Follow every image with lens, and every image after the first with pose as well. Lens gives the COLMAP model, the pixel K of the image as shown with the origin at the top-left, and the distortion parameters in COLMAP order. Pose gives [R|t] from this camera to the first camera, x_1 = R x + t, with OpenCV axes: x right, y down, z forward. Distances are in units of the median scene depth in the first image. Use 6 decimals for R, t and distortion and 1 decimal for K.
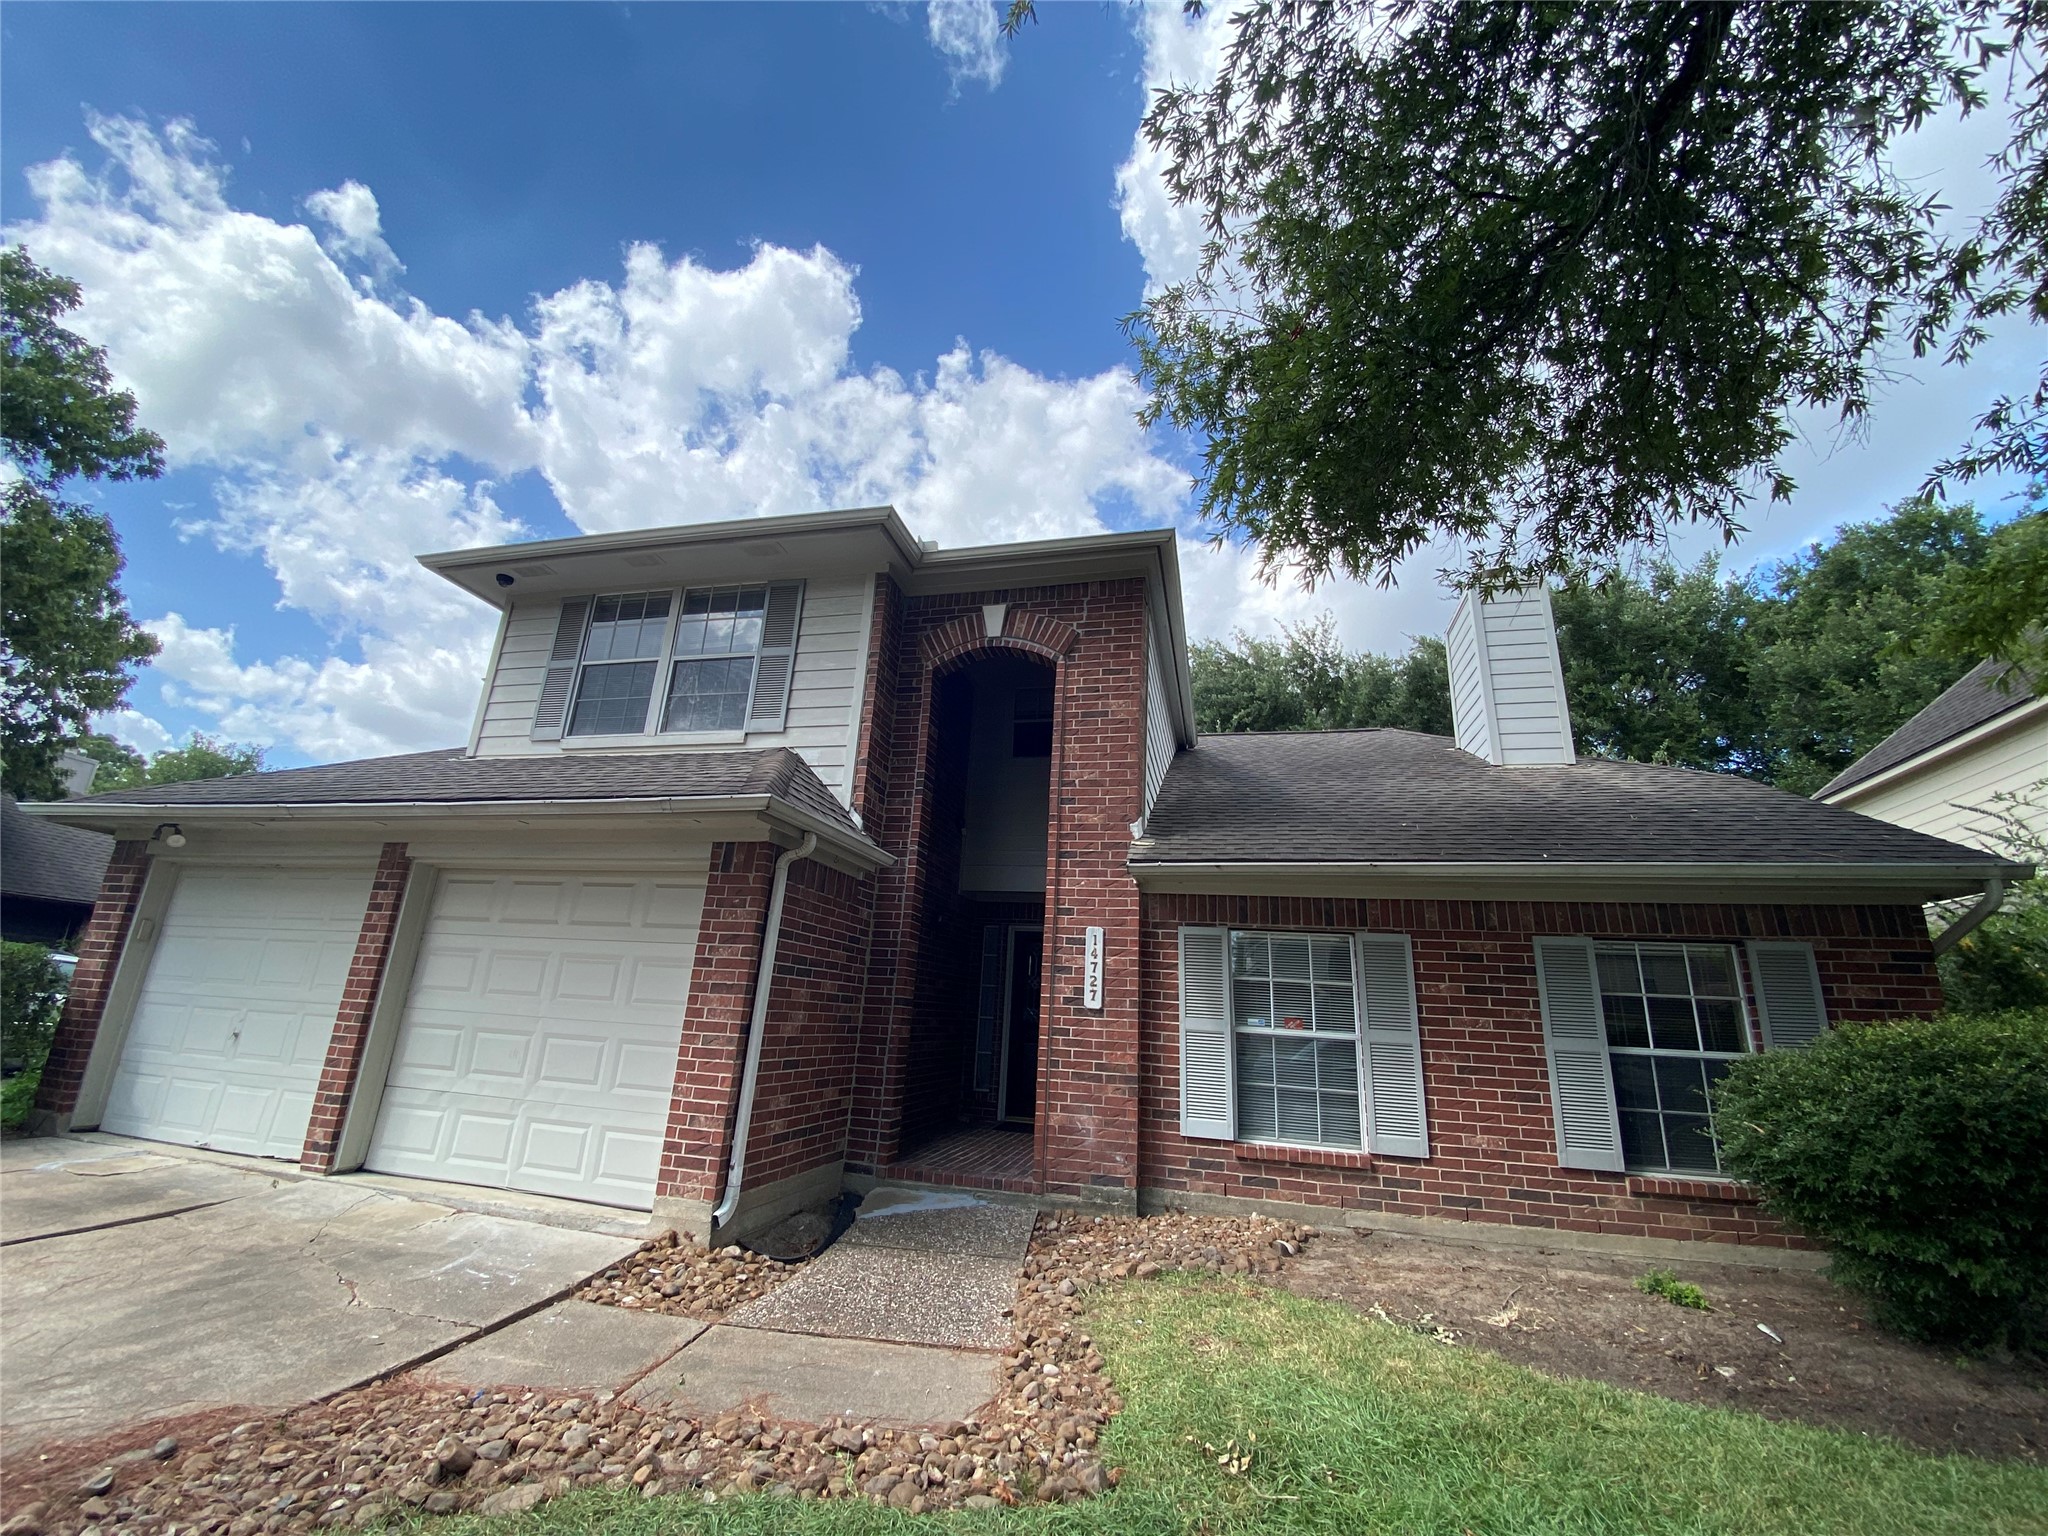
lens RADIAL K [[840.2, 0, 1024.0], [0, 840.2, 768.0], [0, 0, 1]] dist [0.018693, -0.020596]
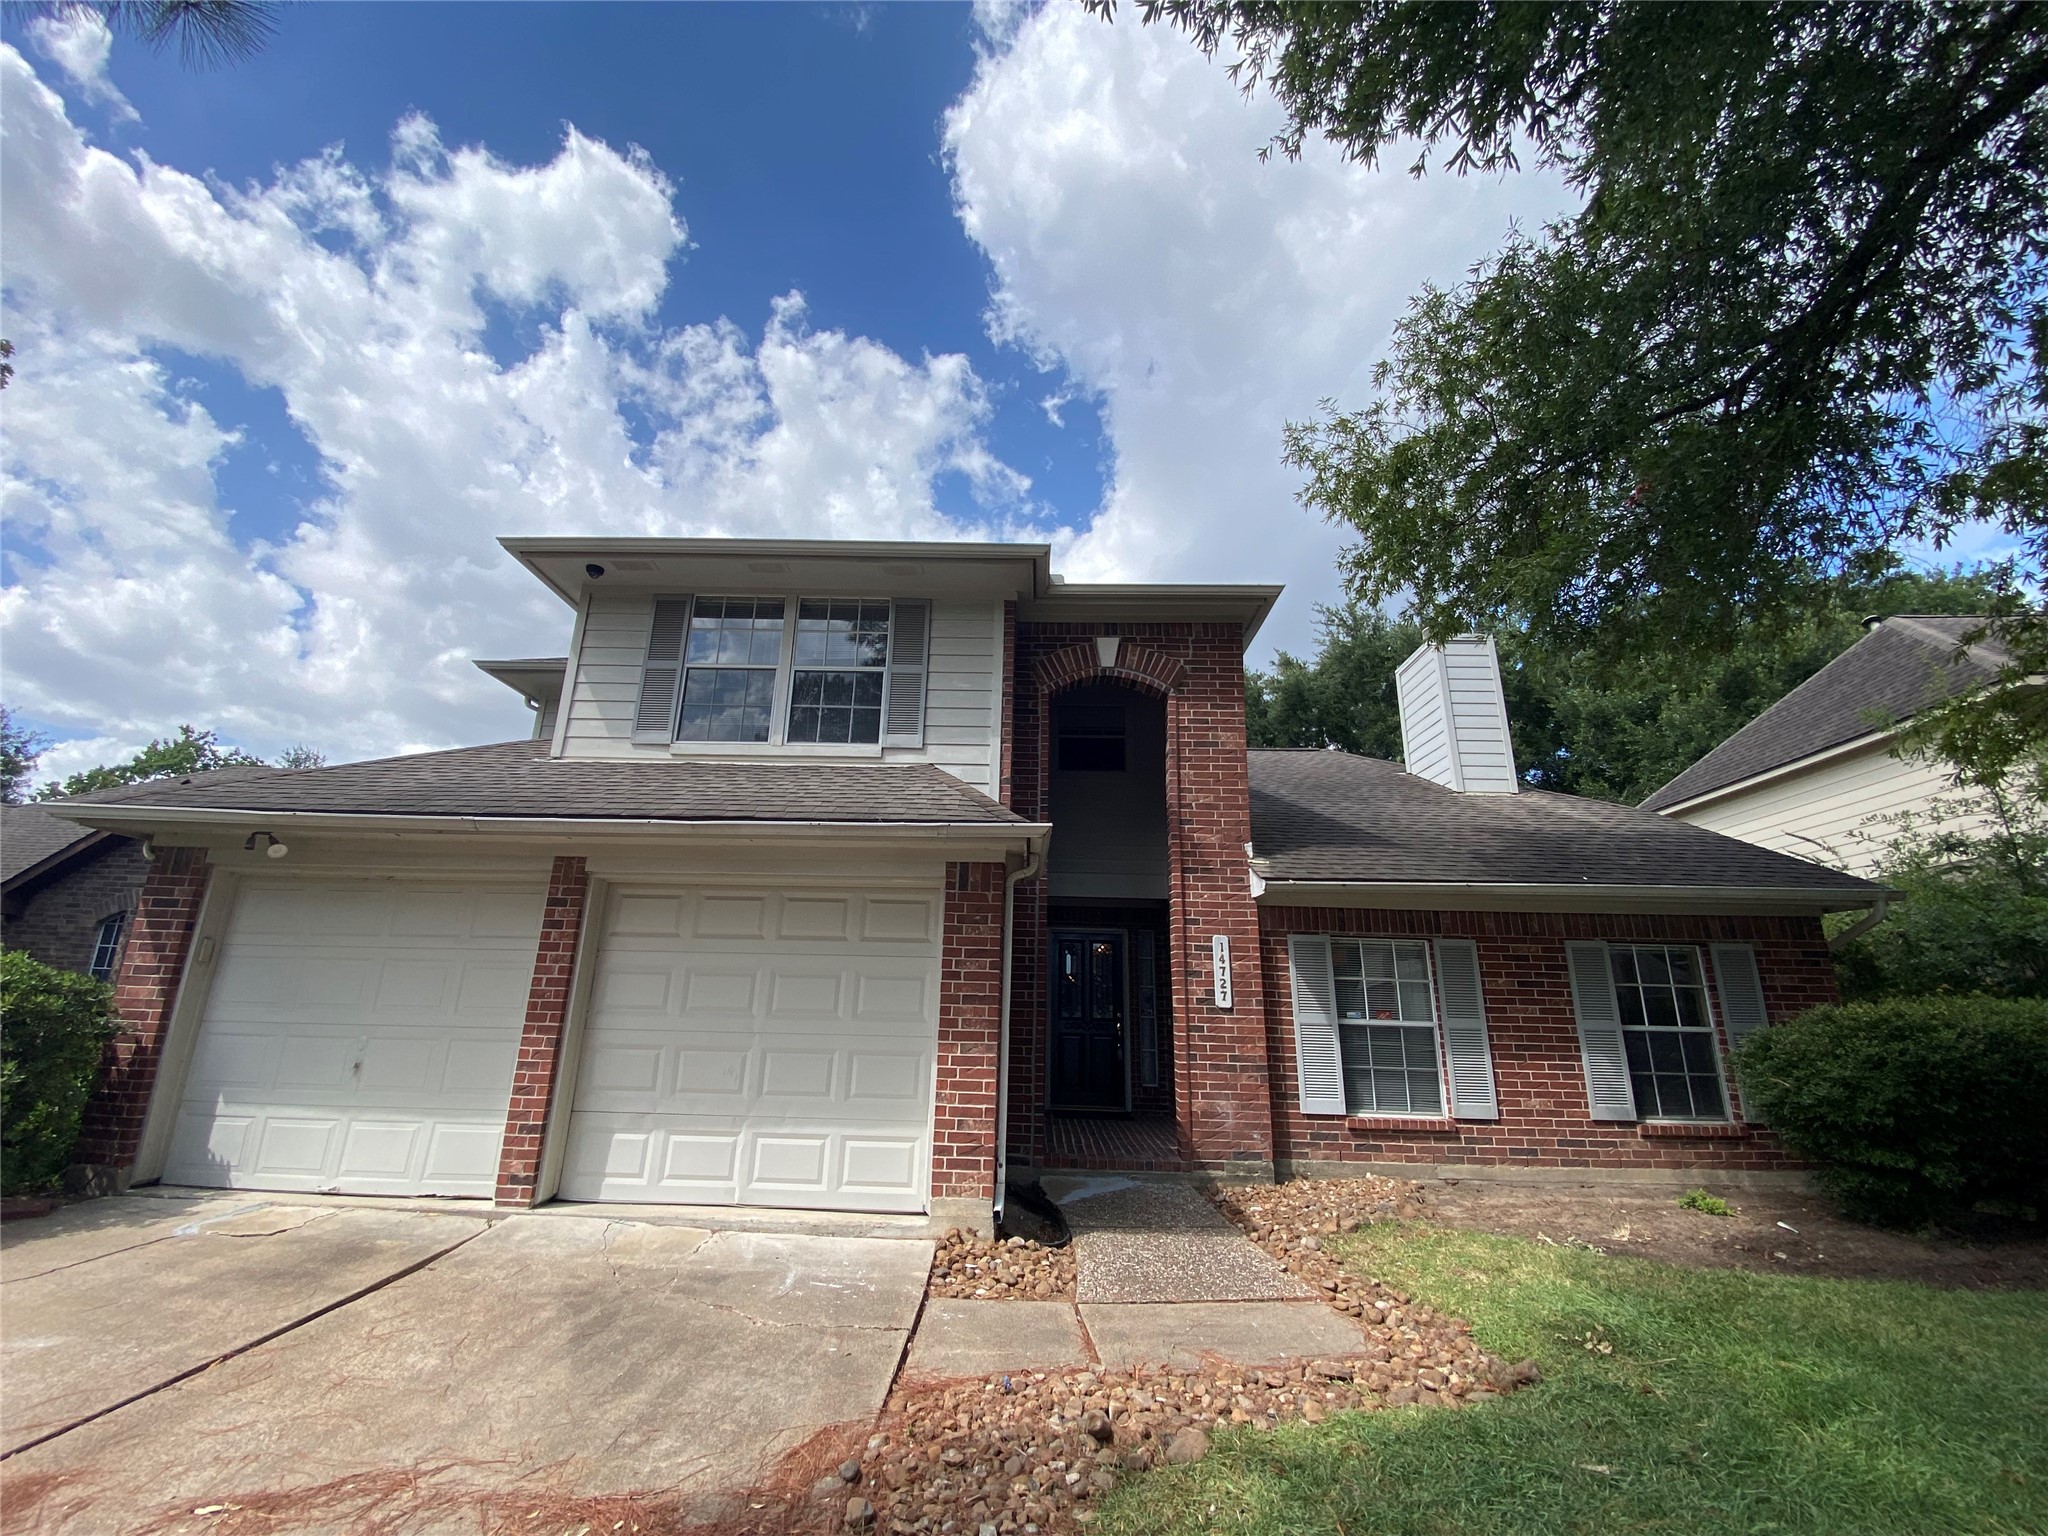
lens RADIAL K [[842.4, 0, 1024.0], [0, 842.4, 768.0], [0, 0, 1]] dist [0.013299, -0.017921]
pose [[0.973310, 0.033833, 0.226986, -0.477072], [-0.038094, 0.999170, 0.014417, -0.046268], [-0.226310, -0.022679, 0.973791, -0.044697]]
